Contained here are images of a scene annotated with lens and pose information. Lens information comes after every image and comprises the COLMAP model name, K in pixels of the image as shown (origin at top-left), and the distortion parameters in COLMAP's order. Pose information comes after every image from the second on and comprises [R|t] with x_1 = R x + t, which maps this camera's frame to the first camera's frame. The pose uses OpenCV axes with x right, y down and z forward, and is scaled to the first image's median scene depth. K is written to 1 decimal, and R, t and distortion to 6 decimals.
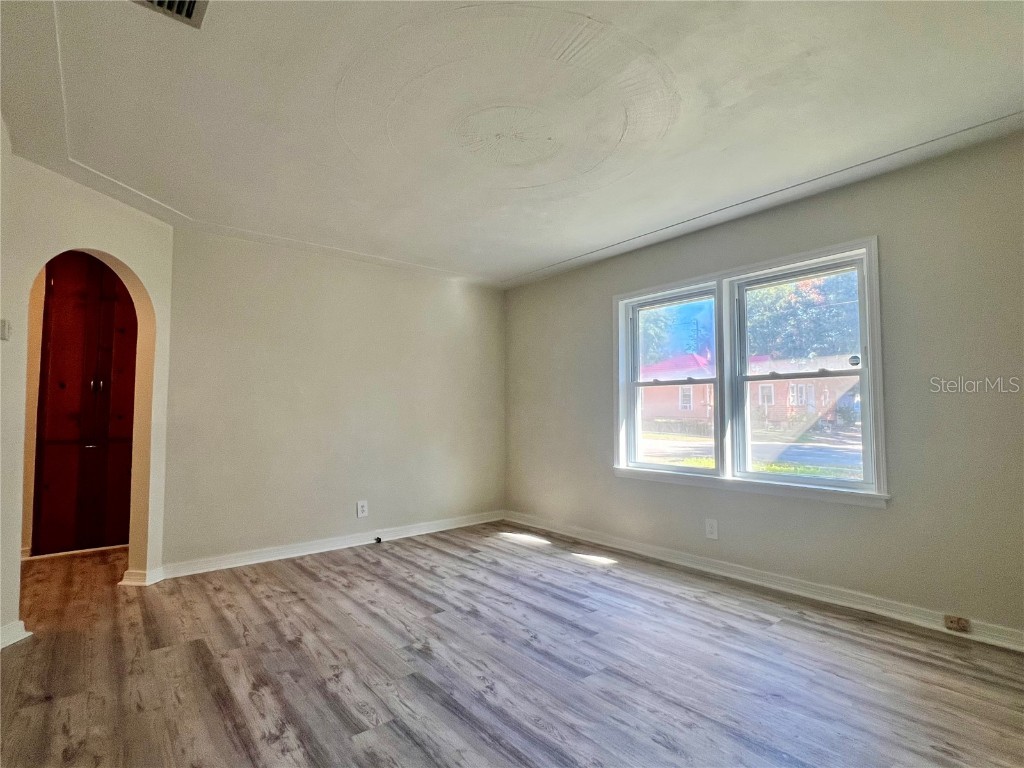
lens RADIAL K [[505.2, 0, 511.0], [0, 505.2, 382.4], [0, 0, 1]] dist [-0.003233, 0.000042]
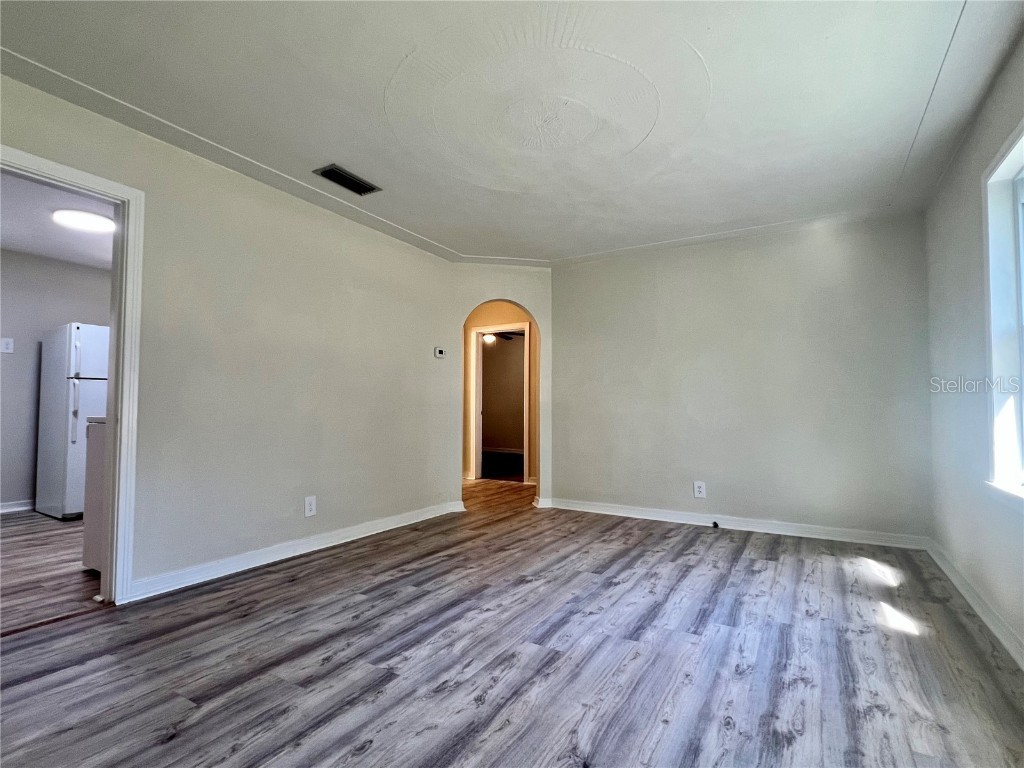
lens RADIAL K [[505.2, 0, 510.5], [0, 505.2, 386.6], [0, 0, 1]] dist [-0.003233, 0.000042]
pose [[0.334425, -0.036041, -0.941733, 0.792251], [0.050559, 0.998516, -0.020260, 0.067887], [0.941065, -0.040837, 0.335751, 0.464910]]
